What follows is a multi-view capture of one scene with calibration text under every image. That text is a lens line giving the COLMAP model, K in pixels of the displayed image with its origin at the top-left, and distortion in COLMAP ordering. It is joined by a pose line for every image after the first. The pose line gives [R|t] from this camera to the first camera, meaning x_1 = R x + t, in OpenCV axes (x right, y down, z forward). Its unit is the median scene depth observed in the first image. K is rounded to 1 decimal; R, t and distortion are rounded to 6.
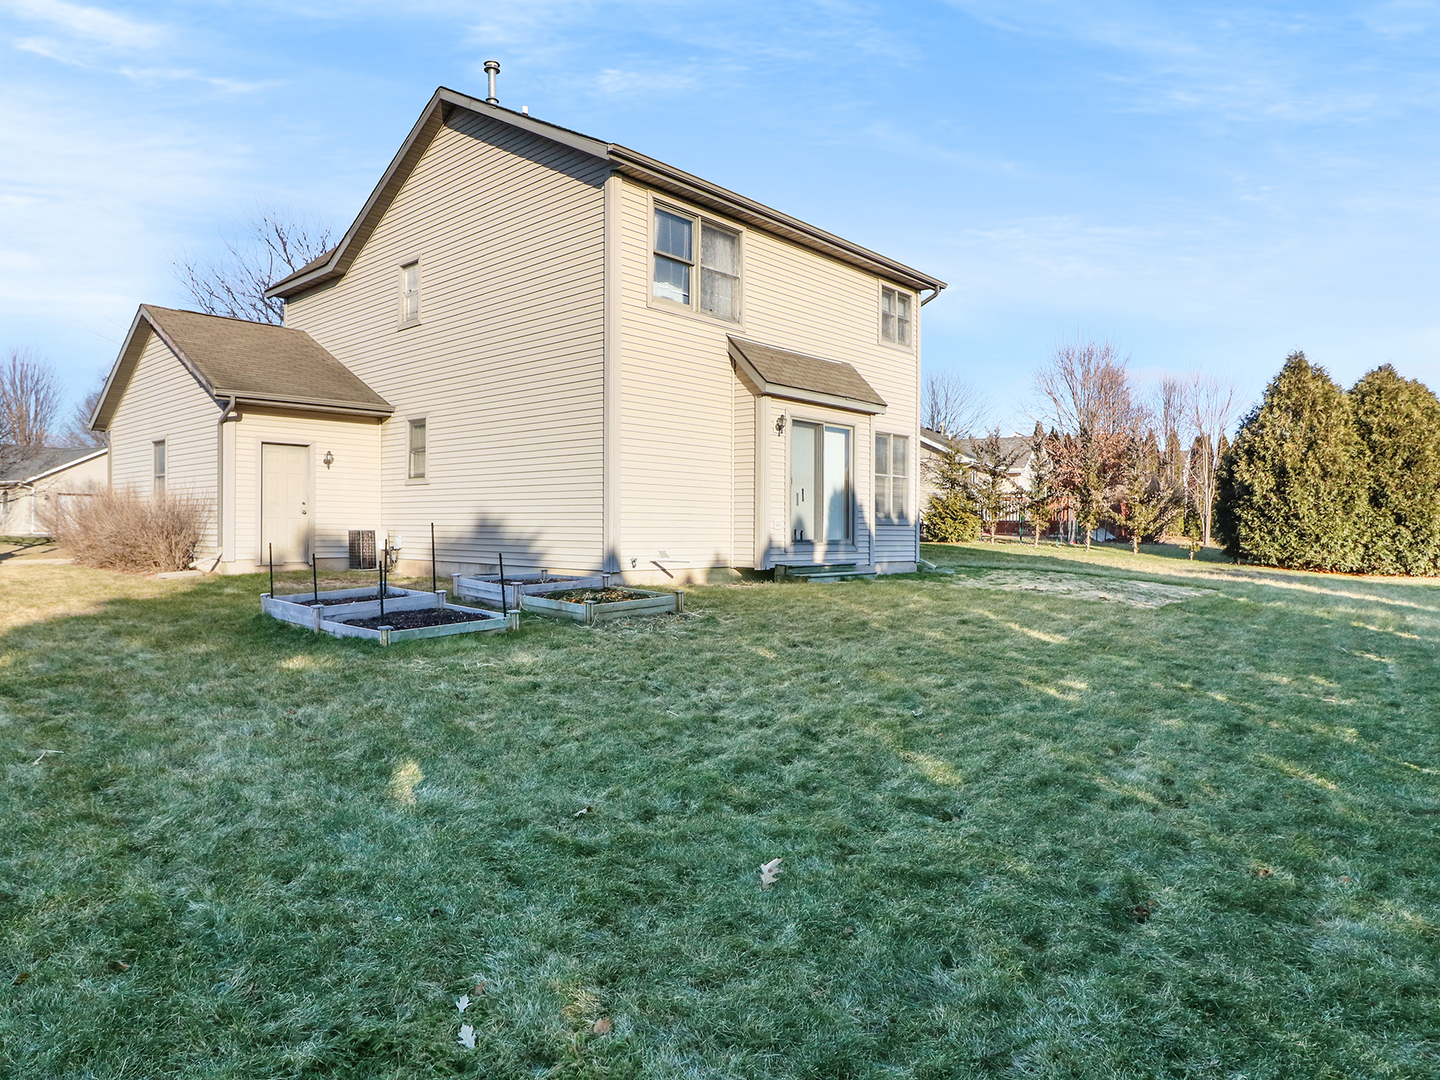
lens RADIAL K [[891.5, 0, 719.8], [0, 891.5, 537.7], [0, 0, 1]] dist [-0.004876, -0.000620]
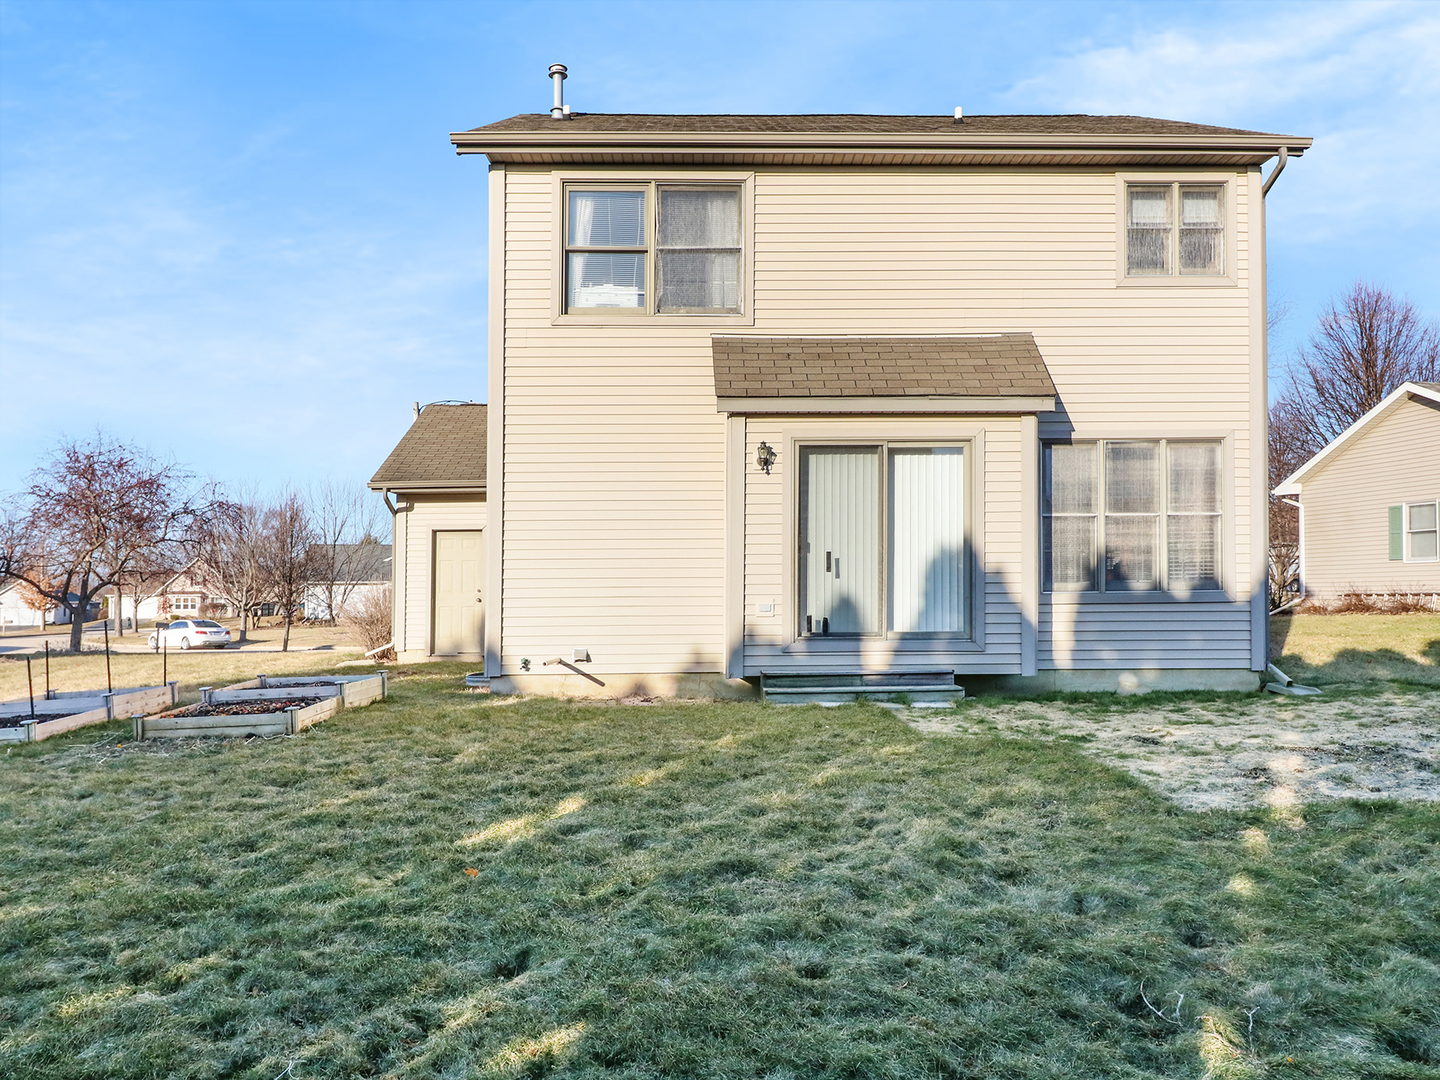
lens RADIAL K [[1084.7, 0, 724.2], [0, 1084.7, 578.8], [0, 0, 1]] dist [0.004627, 0.000178]
pose [[0.703565, -0.030976, -0.709956, 0.589036], [0.008582, 0.999347, -0.035097, -0.009286], [0.710579, 0.018600, 0.703371, 0.404881]]
